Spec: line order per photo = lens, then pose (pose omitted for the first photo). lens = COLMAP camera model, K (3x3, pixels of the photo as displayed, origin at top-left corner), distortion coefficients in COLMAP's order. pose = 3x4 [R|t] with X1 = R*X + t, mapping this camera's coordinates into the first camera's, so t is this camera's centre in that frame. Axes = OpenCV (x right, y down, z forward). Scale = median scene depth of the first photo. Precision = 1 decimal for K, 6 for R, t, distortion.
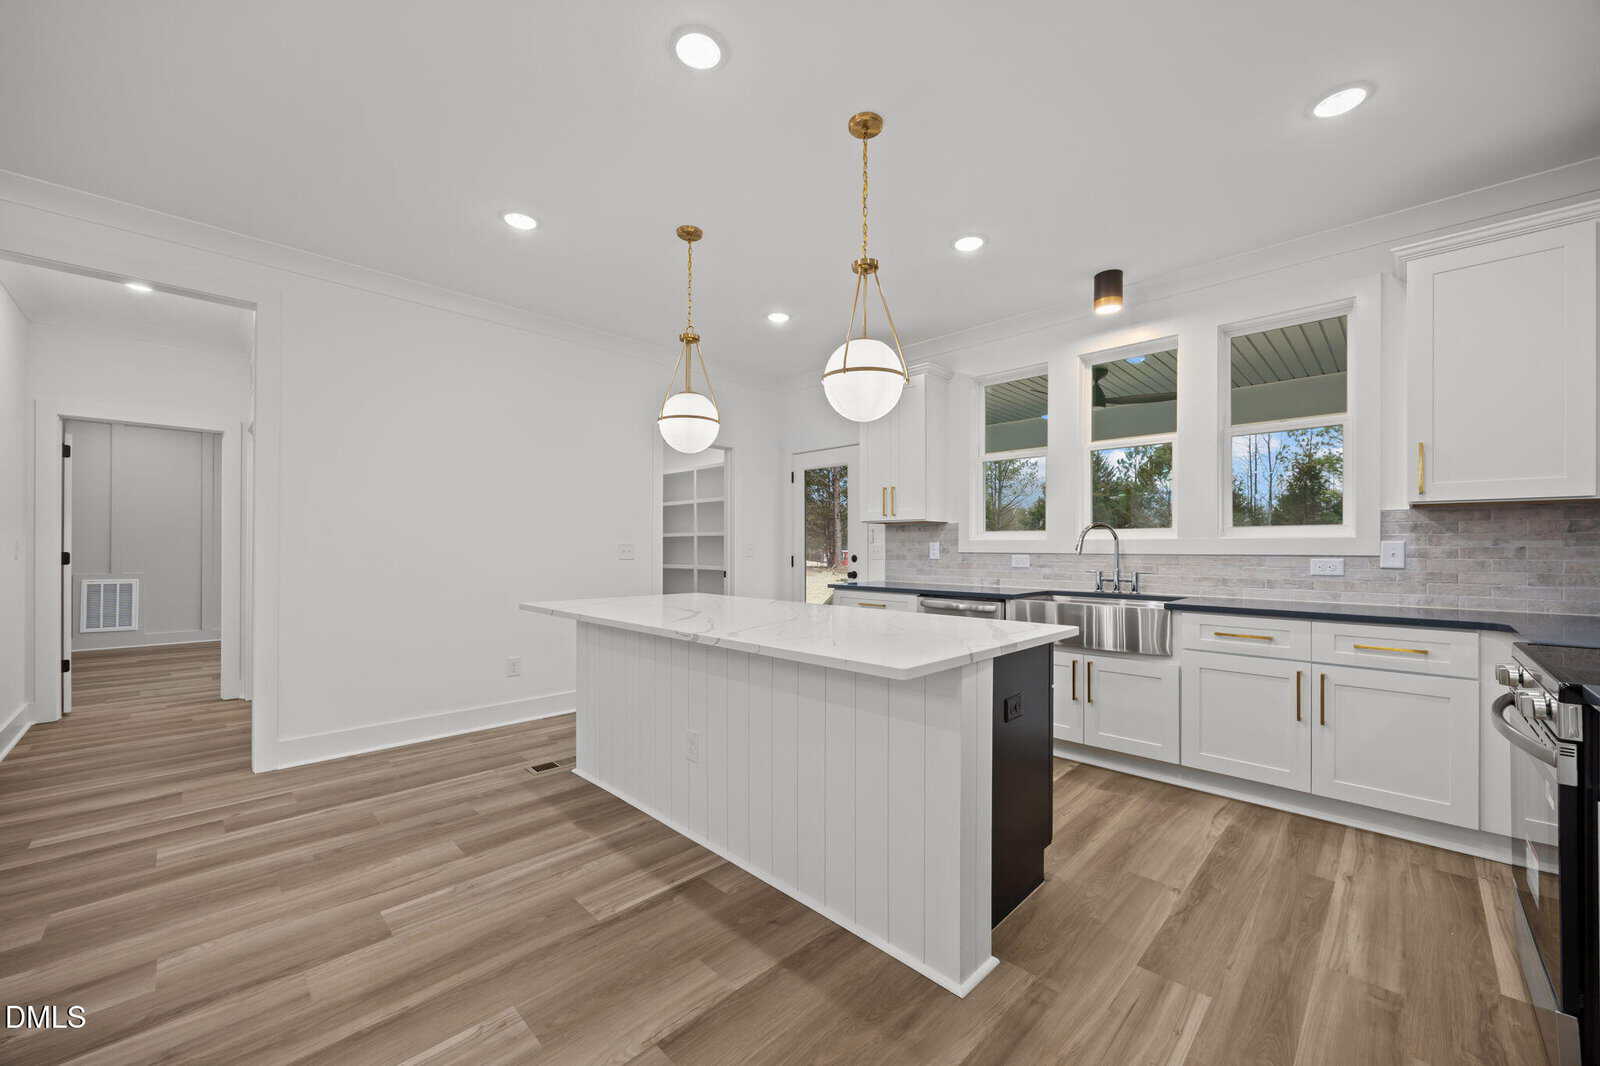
lens RADIAL K [[612.1, 0, 808.1], [0, 612.1, 540.8], [0, 0, 1]] dist [-0.000218, -0.000558]
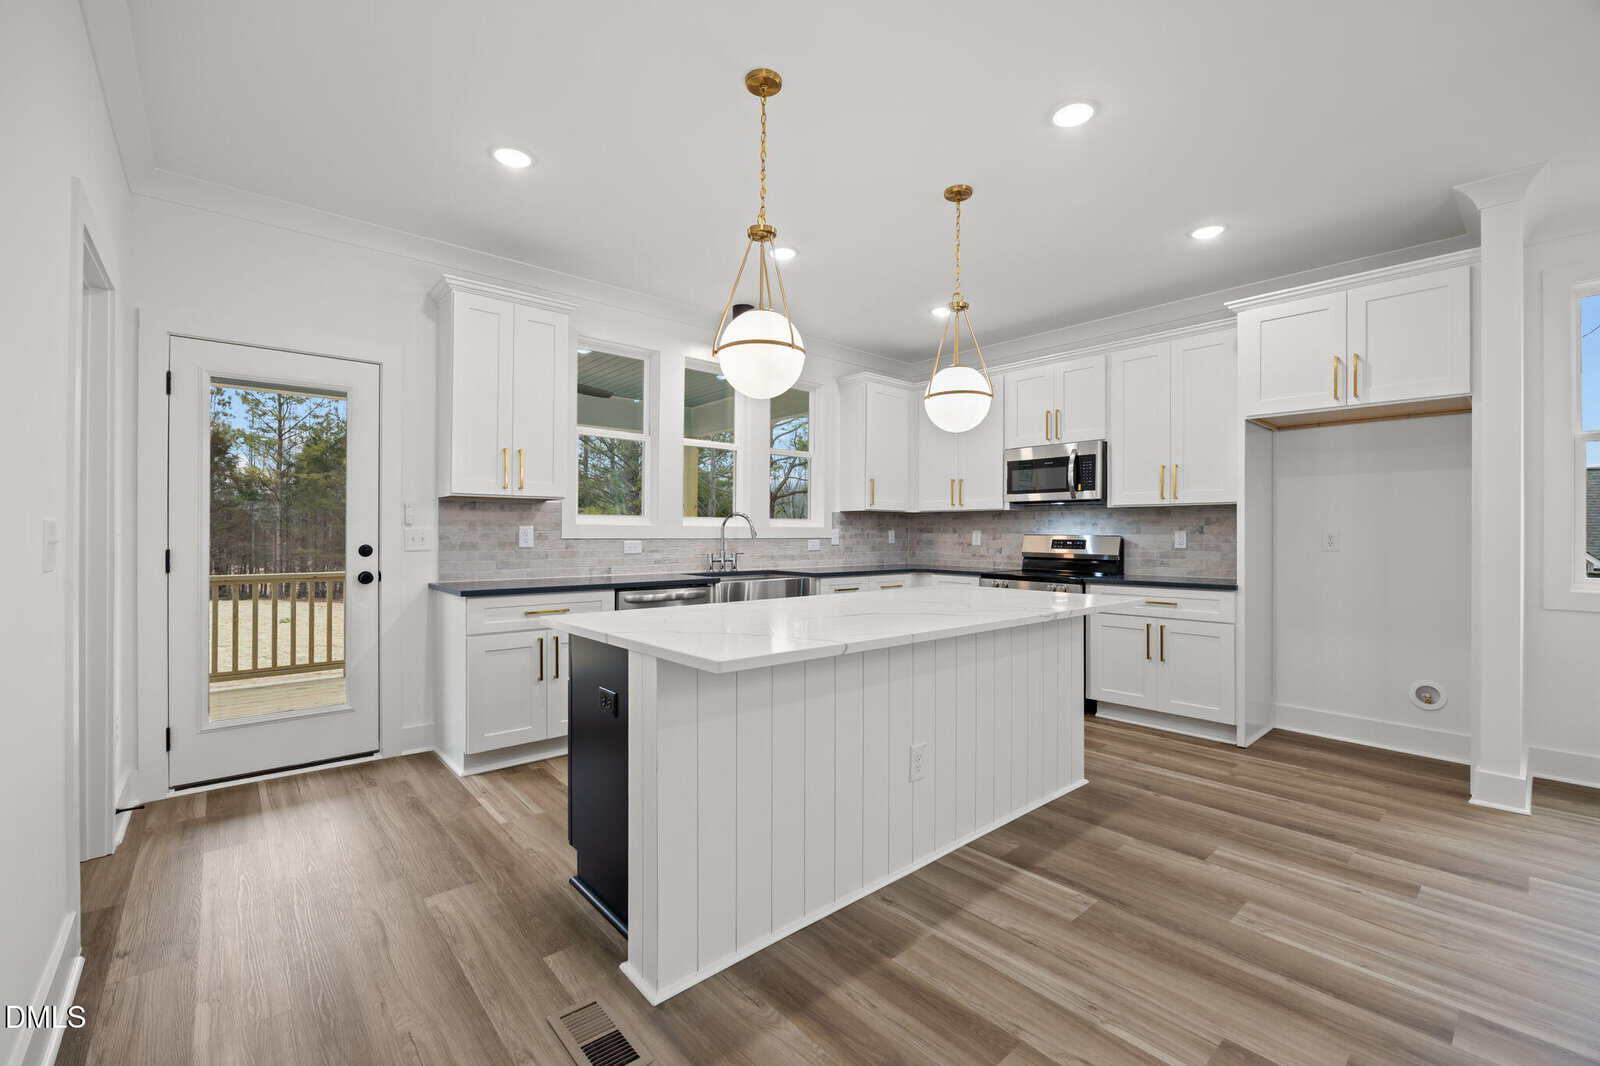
lens RADIAL K [[673.0, 0, 811.7], [0, 673.0, 526.4], [0, 0, 1]] dist [-0.006735, -0.000110]
pose [[0.067249, 0.008197, 0.997703, -0.932792], [-0.015148, 0.999859, -0.007194, 0.005577], [-0.997621, -0.014629, 0.067363, 0.877432]]
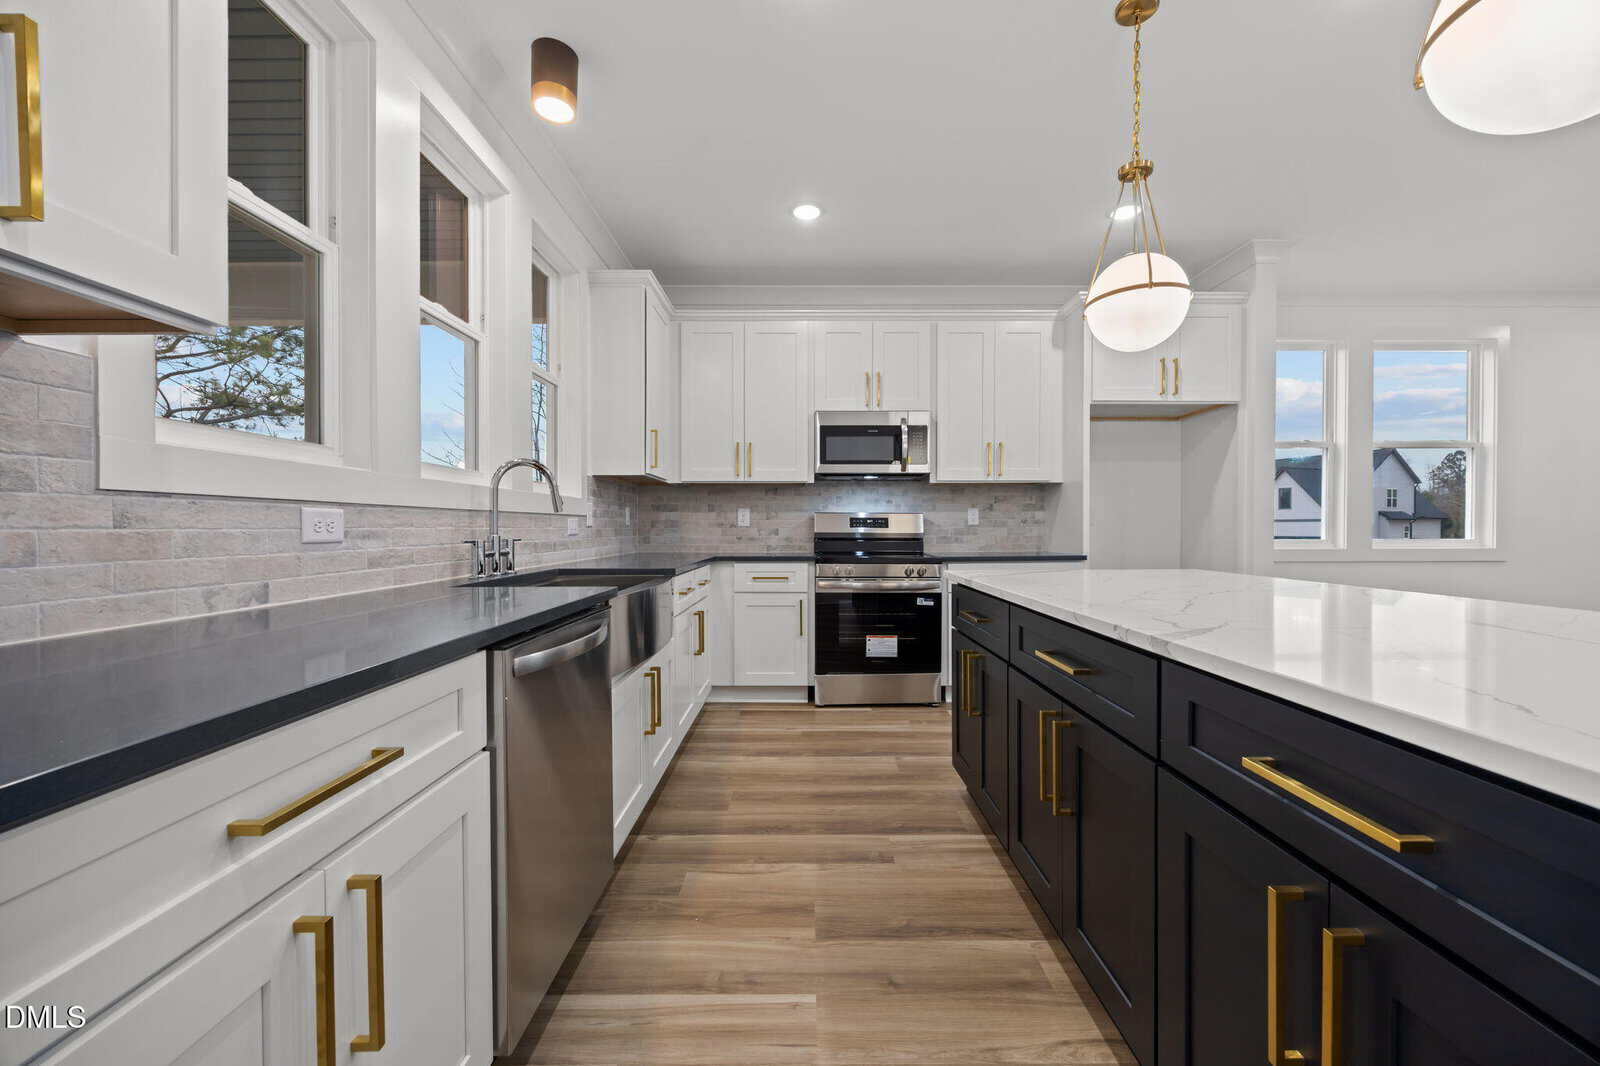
lens RADIAL K [[612.1, 0, 806.4], [0, 612.1, 525.9], [0, 0, 1]] dist [-0.000218, -0.000558]
pose [[-0.698378, 0.000937, 0.715728, -0.149841], [-0.007435, 0.999936, -0.008563, 0.047443], [-0.715690, -0.011301, -0.698326, 1.416903]]
